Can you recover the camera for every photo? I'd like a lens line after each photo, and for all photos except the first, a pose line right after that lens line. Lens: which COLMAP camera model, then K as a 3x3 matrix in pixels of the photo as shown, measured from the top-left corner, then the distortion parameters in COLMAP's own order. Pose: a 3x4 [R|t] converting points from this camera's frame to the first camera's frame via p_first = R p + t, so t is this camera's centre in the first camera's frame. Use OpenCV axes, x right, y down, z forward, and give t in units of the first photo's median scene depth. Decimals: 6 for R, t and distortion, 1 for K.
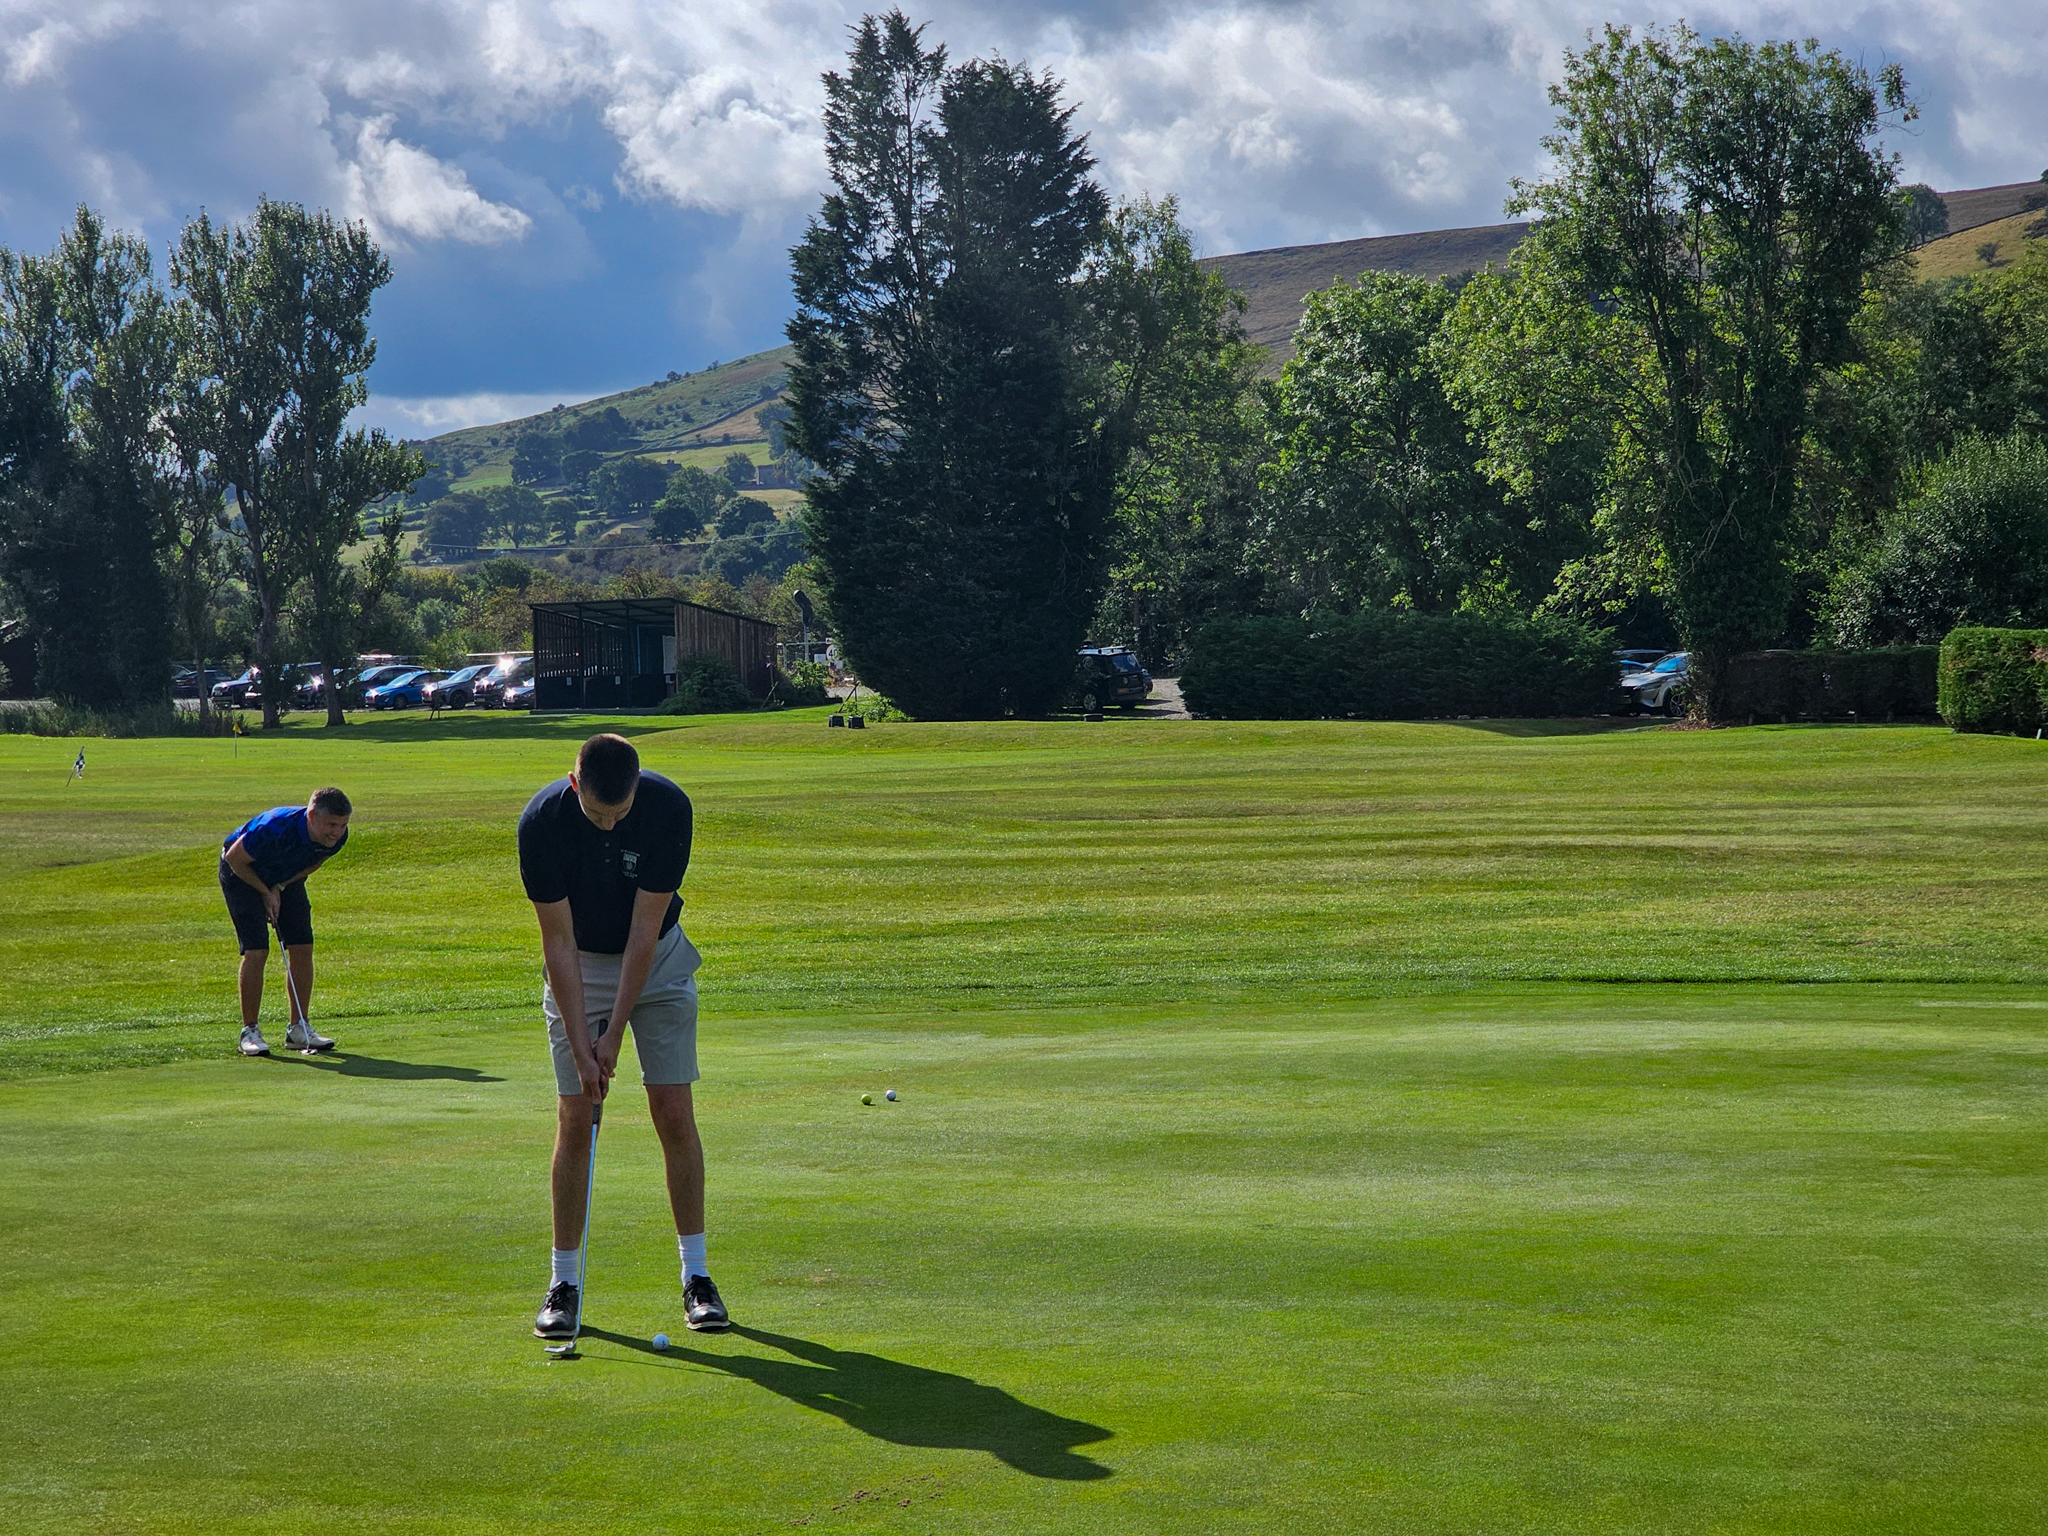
lens RADIAL K [[3962.4, 0, 926.6], [0, 3962.4, 991.9], [0, 0, 1]] dist [-0.265790, 1.637554]
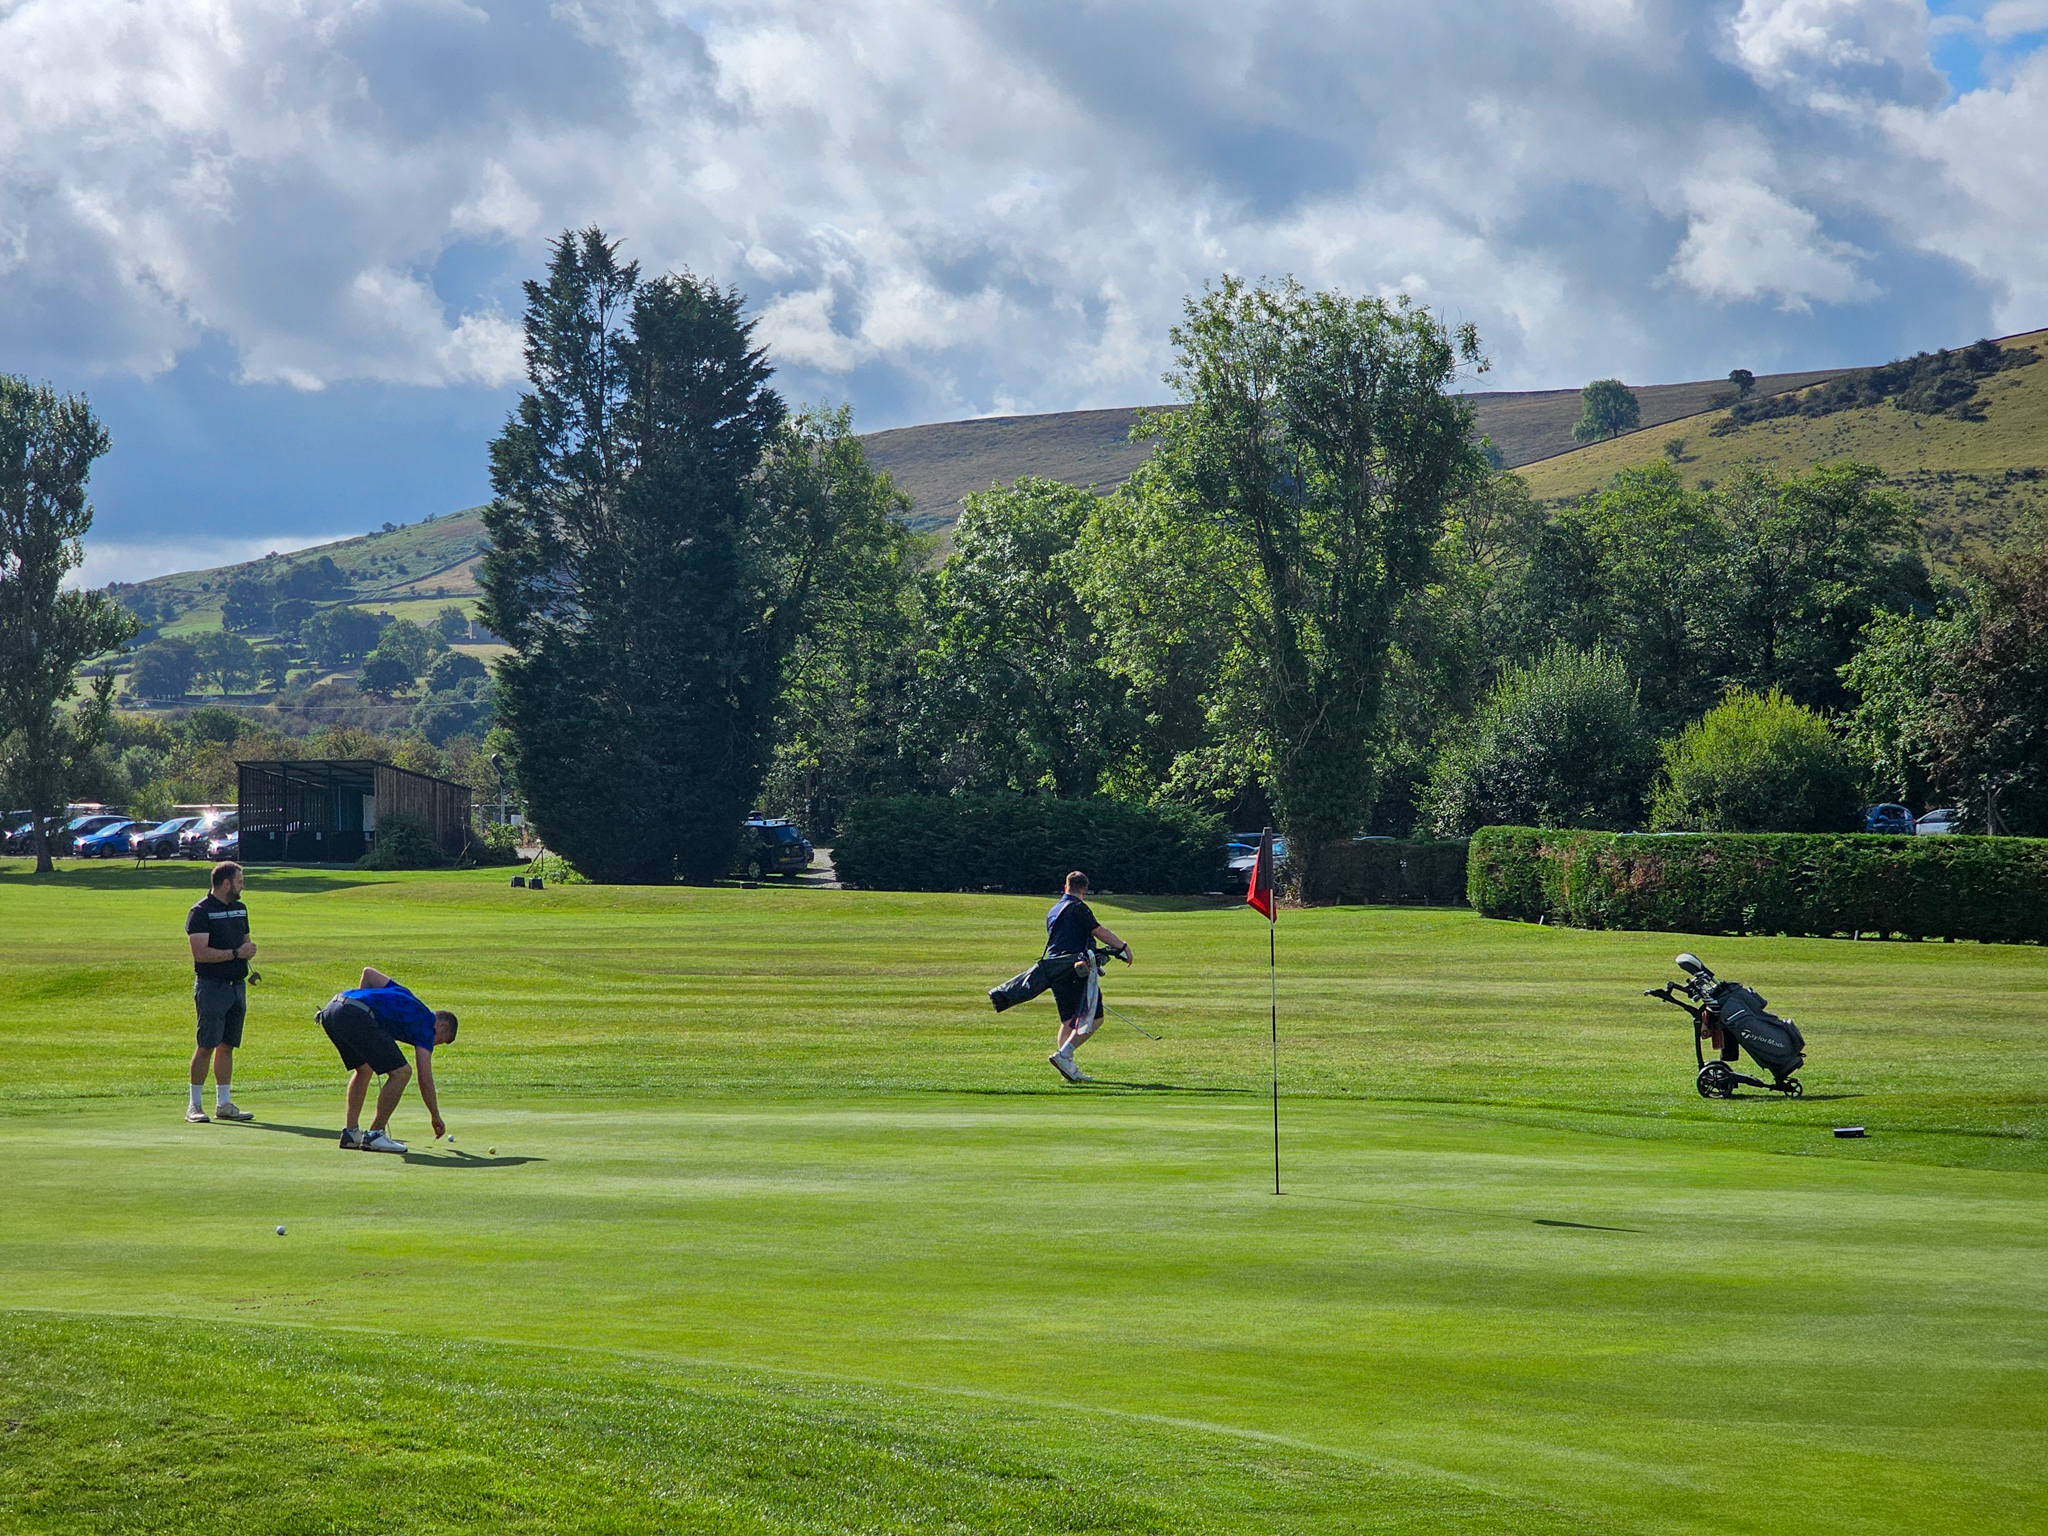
lens RADIAL K [[4037.5, 0, 893.8], [0, 4037.5, 820.6], [0, 0, 1]] dist [-0.162138, 3.363159]
pose [[0.997731, 0.026084, 0.062074, 0.010422], [-0.020820, 0.996250, -0.083981, 0.005187], [-0.064031, 0.082498, 0.994532, -0.100545]]
